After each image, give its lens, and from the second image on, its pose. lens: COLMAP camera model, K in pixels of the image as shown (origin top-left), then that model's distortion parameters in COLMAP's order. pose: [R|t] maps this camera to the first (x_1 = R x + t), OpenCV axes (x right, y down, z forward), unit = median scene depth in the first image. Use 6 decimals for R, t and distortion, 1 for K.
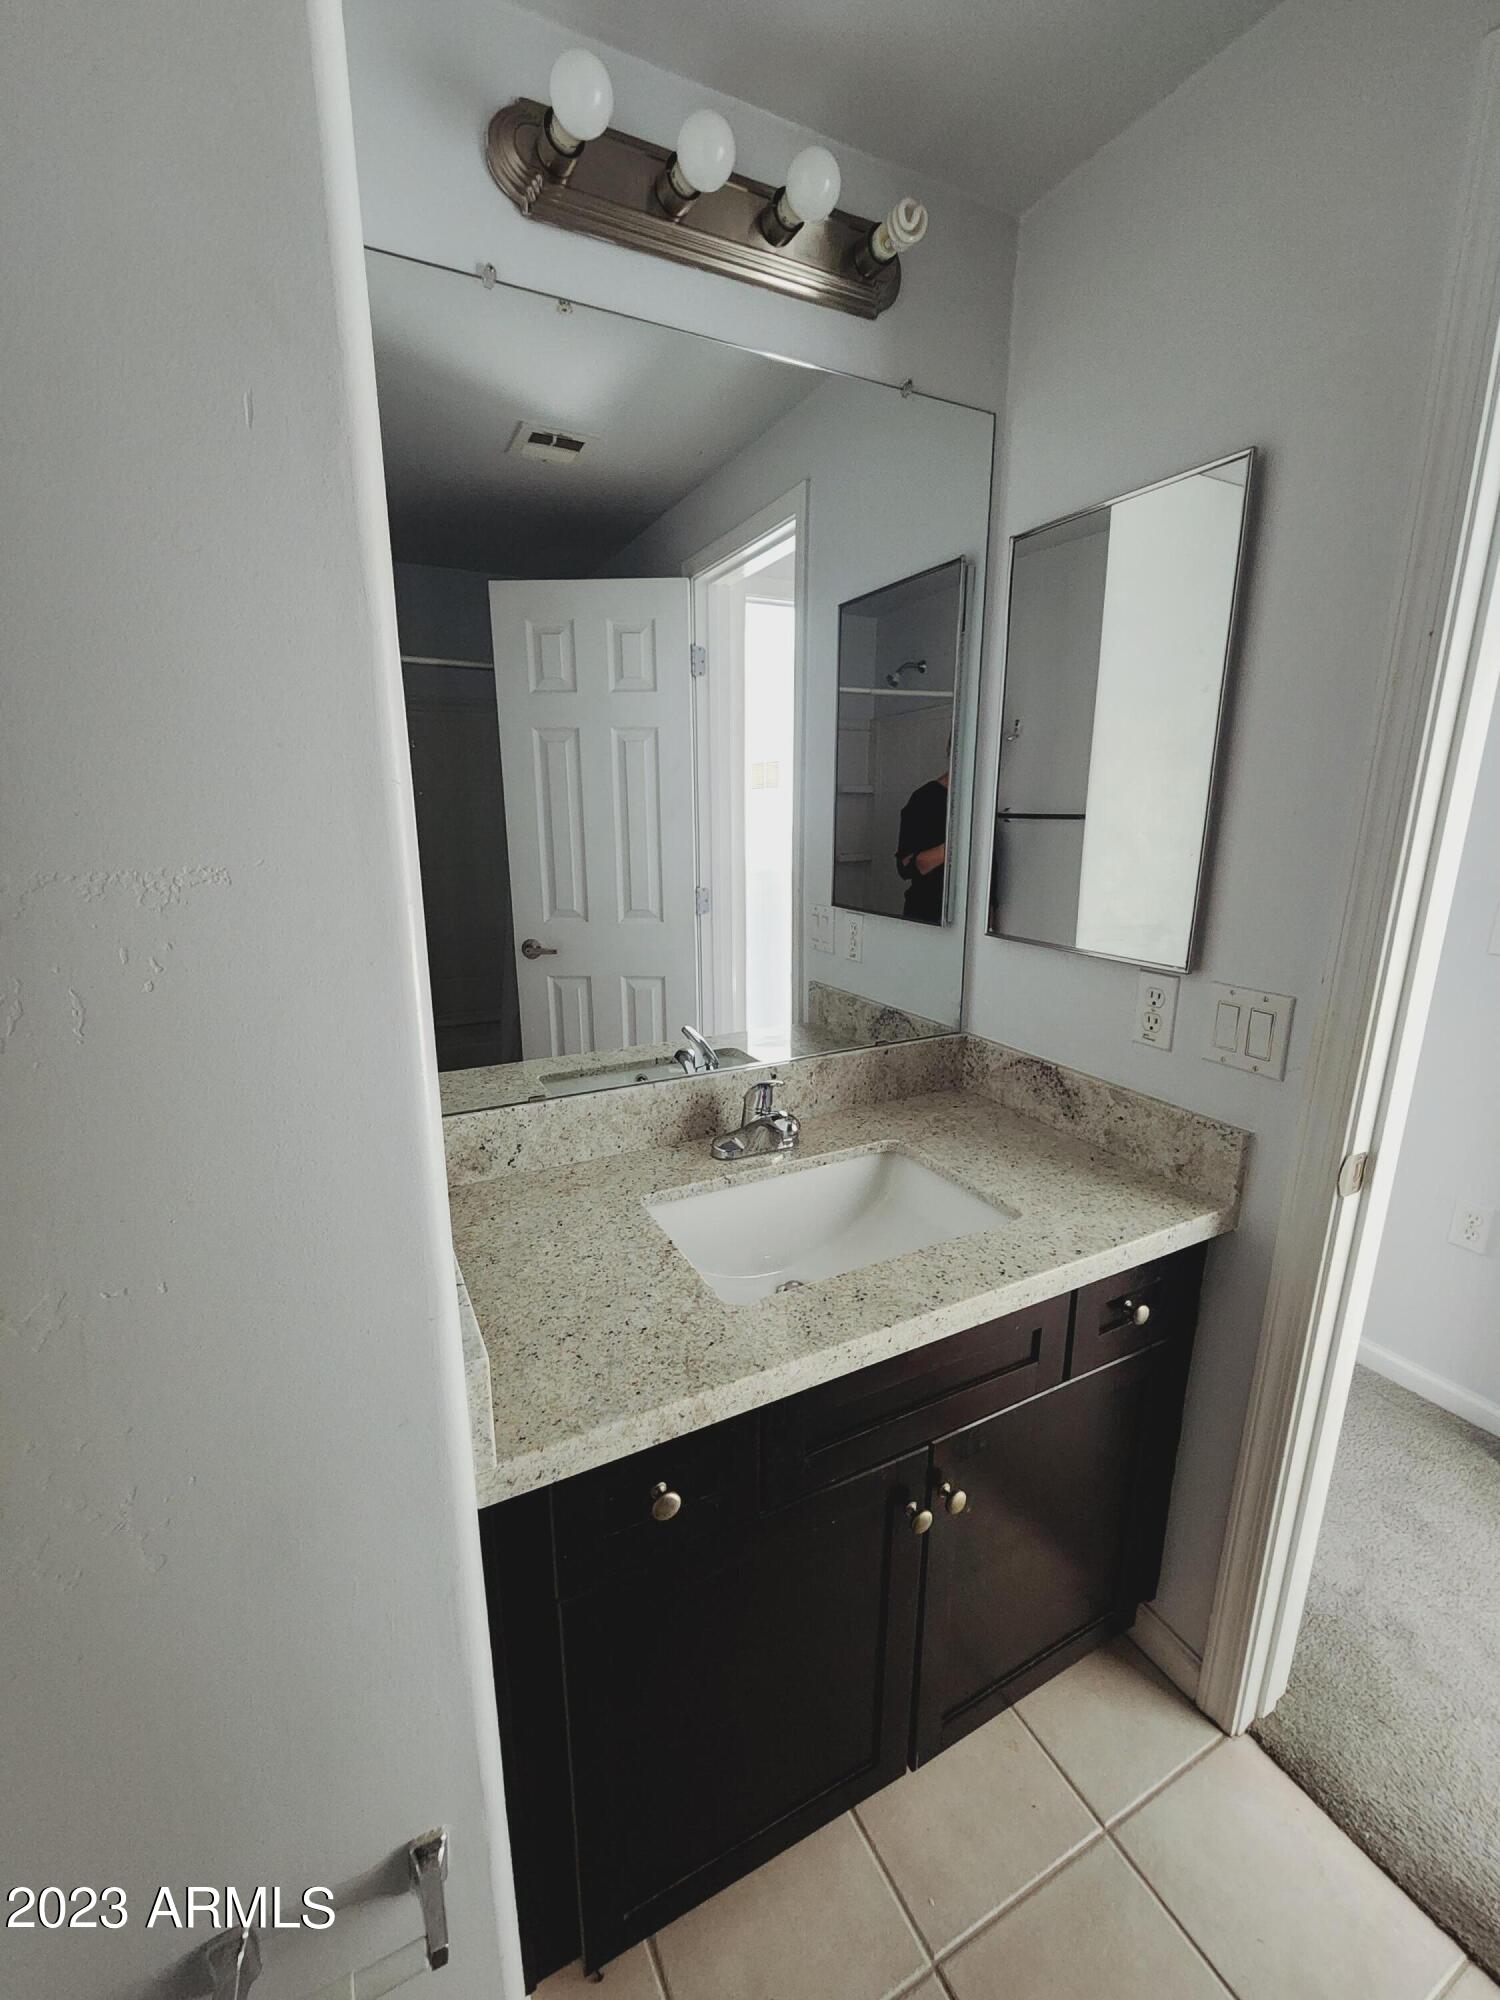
lens RADIAL K [[824.4, 0, 747.8], [0, 824.4, 1012.9], [0, 0, 1]] dist [0.002689, -0.003348]
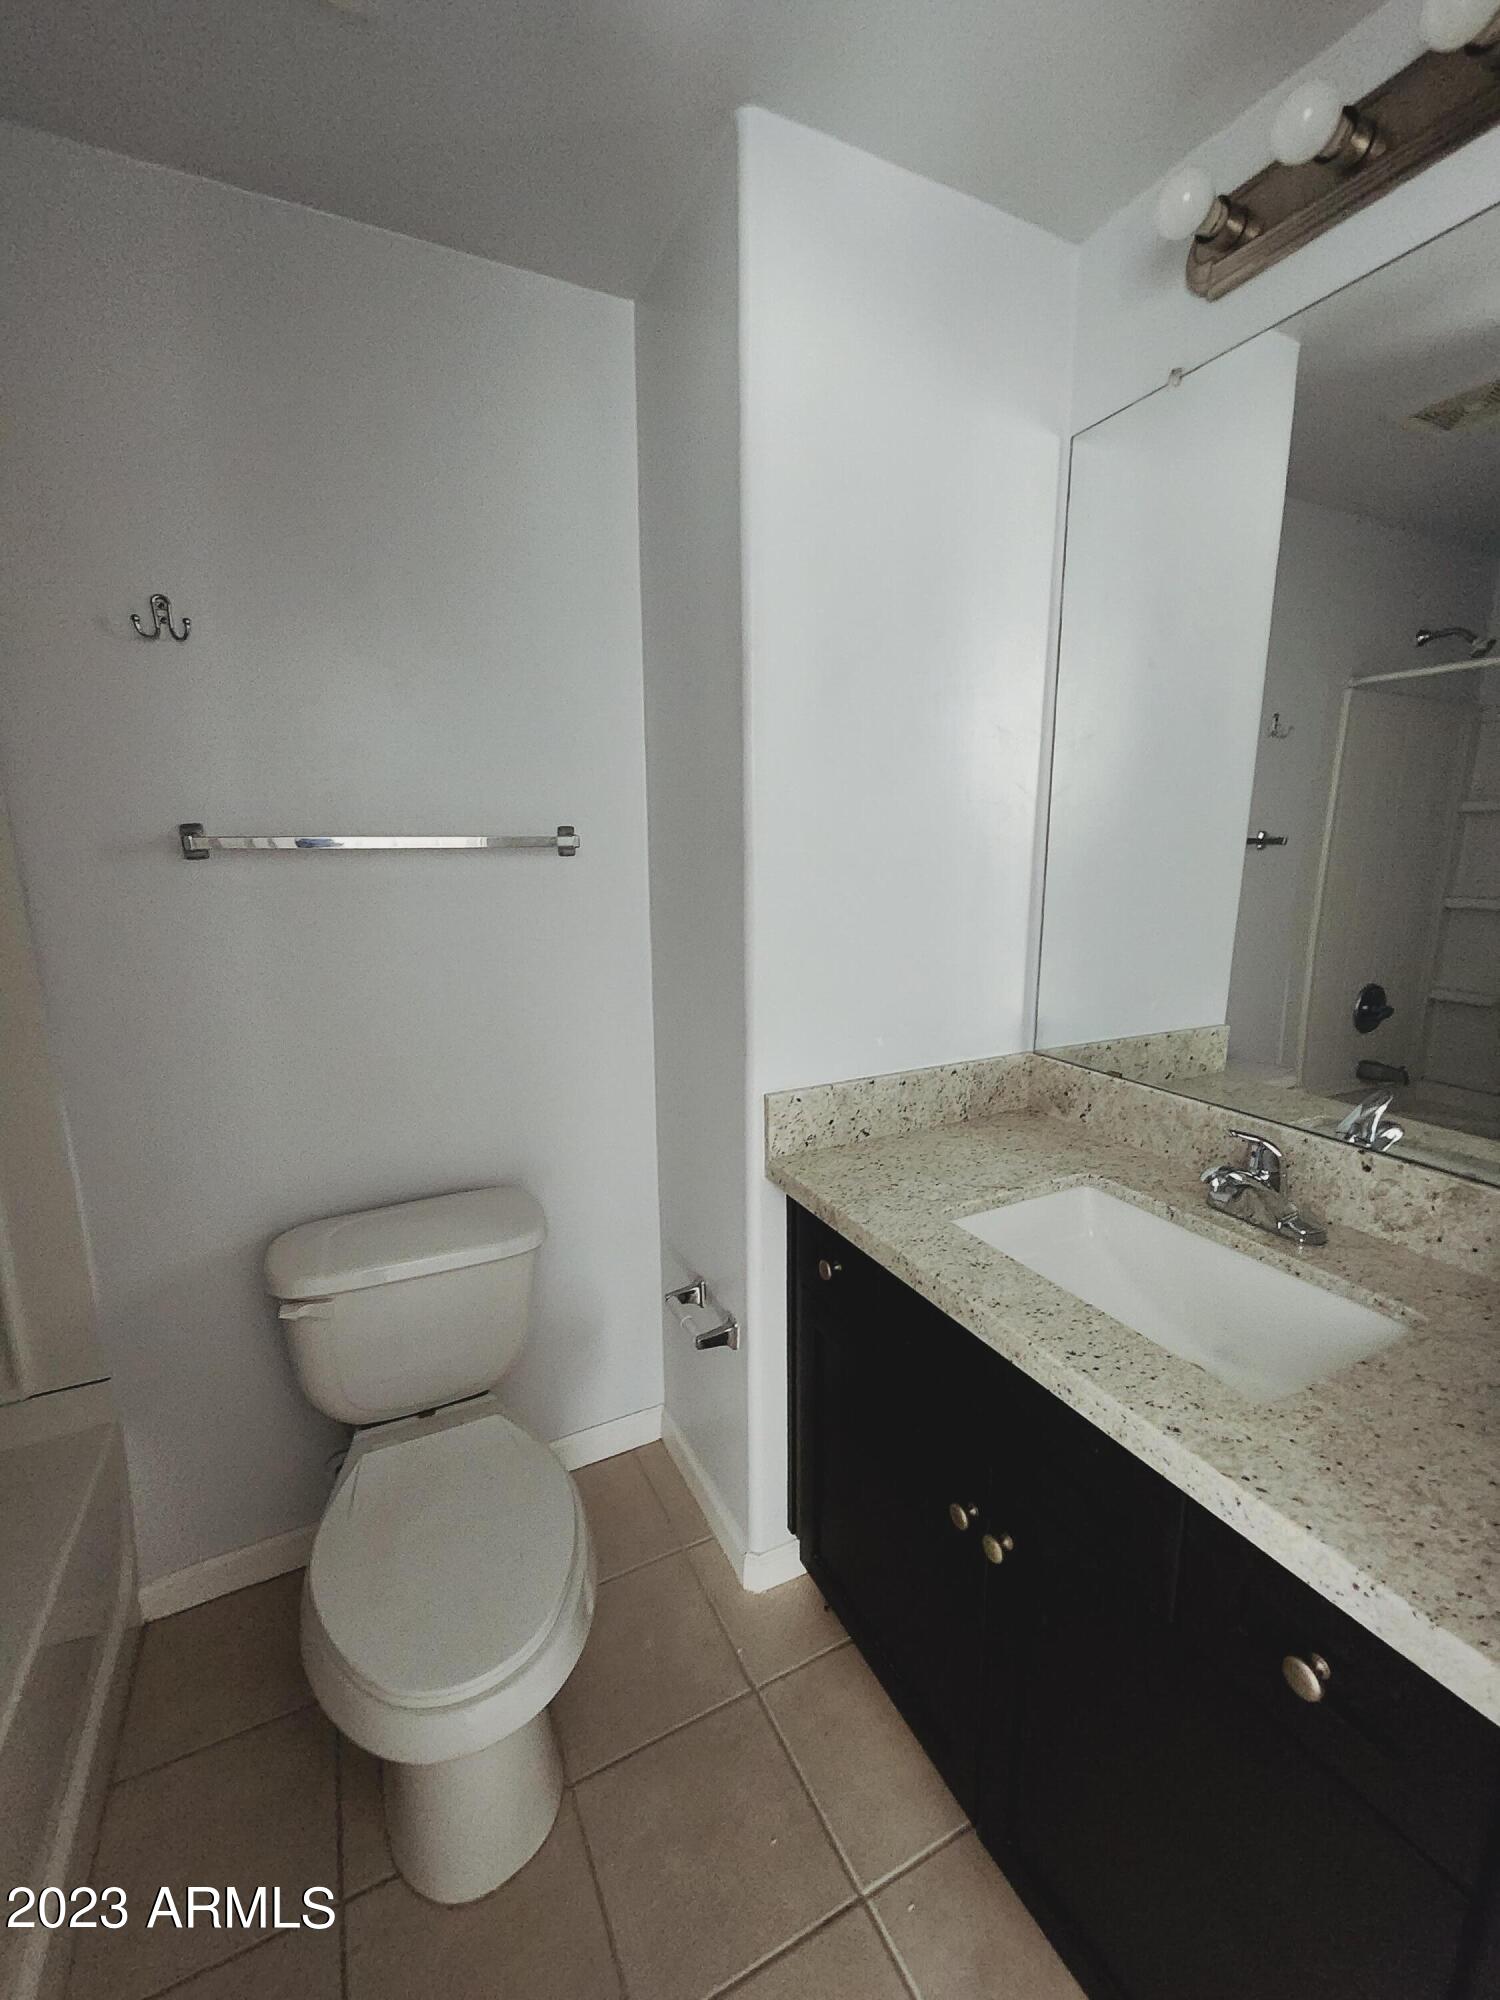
lens RADIAL K [[824.4, 0, 747.8], [0, 824.4, 1012.9], [0, 0, 1]] dist [0.002689, -0.003348]
pose [[0.000484, 0.205252, -0.978709, 0.828507], [-0.242942, 0.949412, 0.198987, -0.078085], [0.970041, 0.237673, 0.050323, 0.428205]]
